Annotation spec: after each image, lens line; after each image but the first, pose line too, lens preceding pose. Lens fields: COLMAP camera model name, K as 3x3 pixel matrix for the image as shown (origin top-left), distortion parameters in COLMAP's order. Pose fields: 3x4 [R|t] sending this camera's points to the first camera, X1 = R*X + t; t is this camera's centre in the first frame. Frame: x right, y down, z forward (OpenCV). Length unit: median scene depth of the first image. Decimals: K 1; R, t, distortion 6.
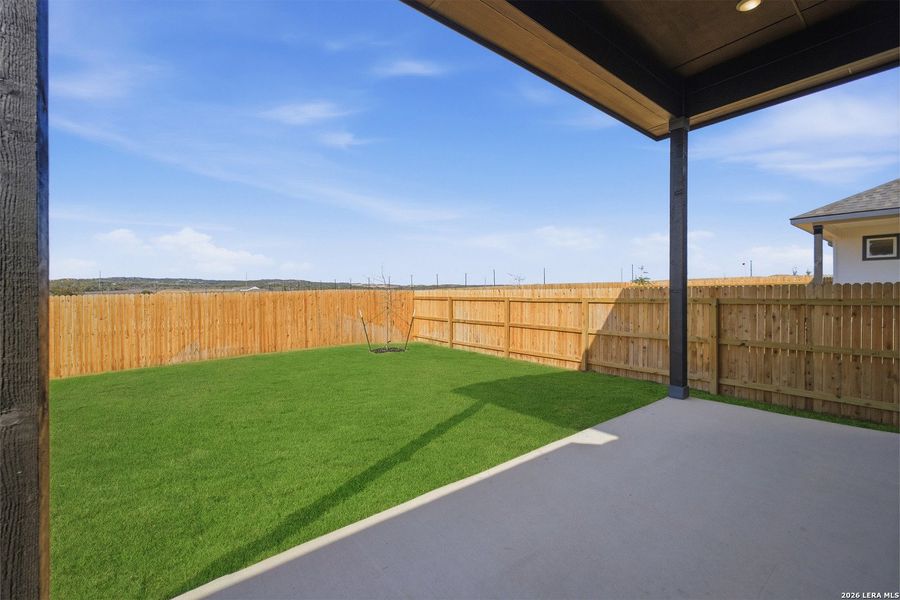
lens RADIAL K [[369.0, 0, 452.7], [0, 369.0, 296.2], [0, 0, 1]] dist [-0.033901, 0.018949]
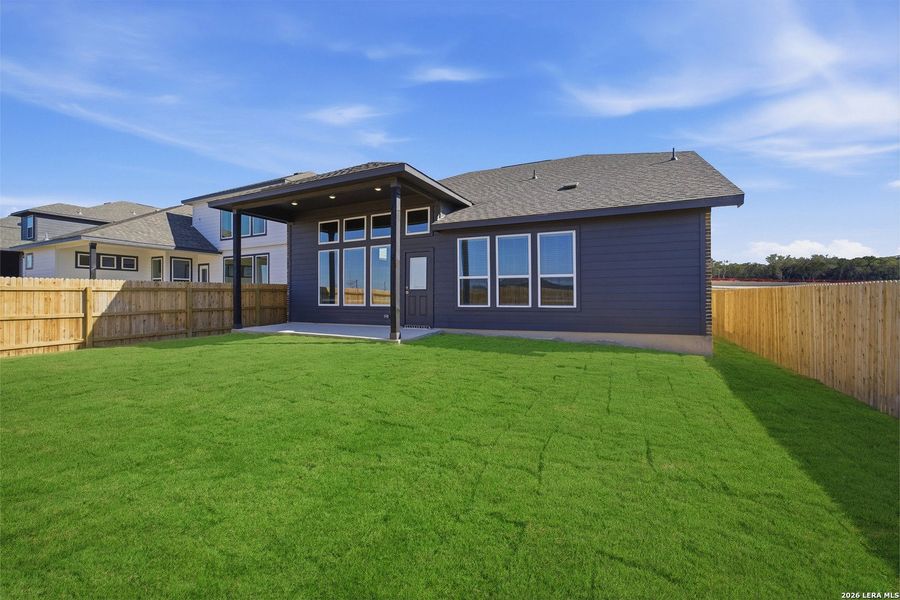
lens RADIAL K [[369.0, 0, 452.7], [0, 369.0, 296.2], [0, 0, 1]] dist [-0.033901, 0.018949]
pose [[-0.433634, 0.006349, 0.901067, -1.276117], [0.018697, 0.999823, 0.001953, 0.058068], [-0.900895, 0.017694, -0.433676, 0.474742]]
